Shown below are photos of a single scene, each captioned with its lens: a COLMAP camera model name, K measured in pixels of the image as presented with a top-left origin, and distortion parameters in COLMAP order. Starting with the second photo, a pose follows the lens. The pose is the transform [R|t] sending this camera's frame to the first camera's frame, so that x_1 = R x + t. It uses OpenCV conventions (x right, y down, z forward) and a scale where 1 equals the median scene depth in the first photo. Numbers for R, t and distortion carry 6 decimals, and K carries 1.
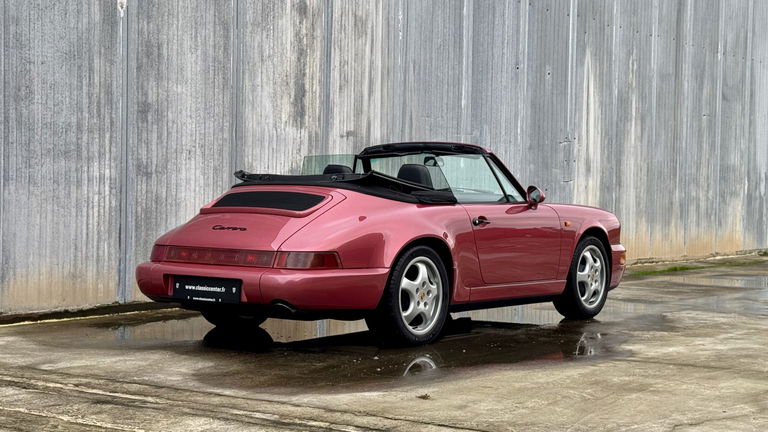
lens RADIAL K [[1262.3, 0, 384.5], [0, 1262.3, 217.7], [0, 0, 1]] dist [-0.040503, 0.000000]
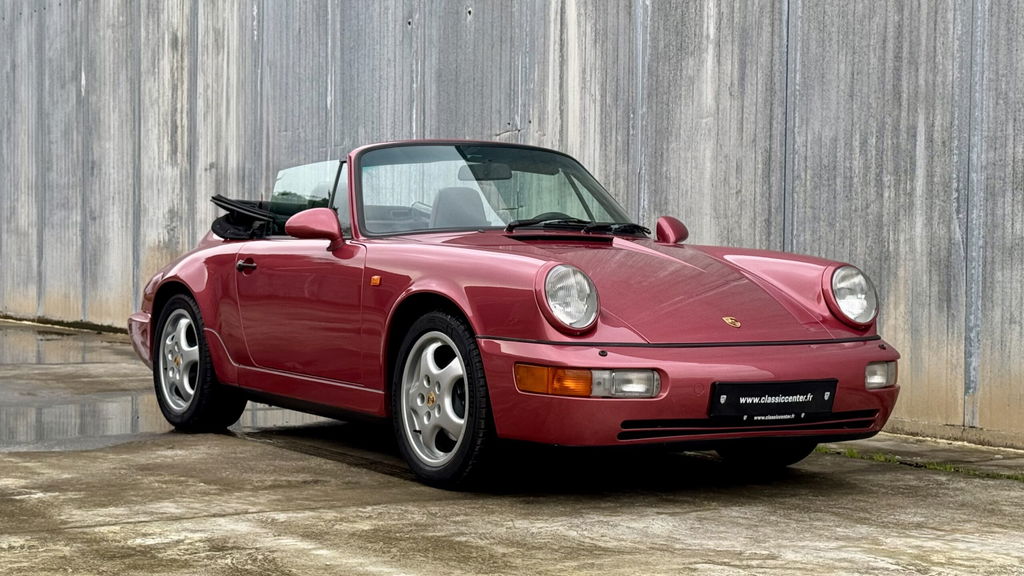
lens RADIAL K [[1783.2, 0, 512.0], [0, 1783.2, 286.1], [0, 0, 1]] dist [-0.054850, 0.000000]
pose [[-0.332903, 0.004422, -0.942951, 1.091617], [-0.038413, 0.999095, 0.018246, -0.013670], [0.942178, 0.042296, -0.332432, 1.641589]]
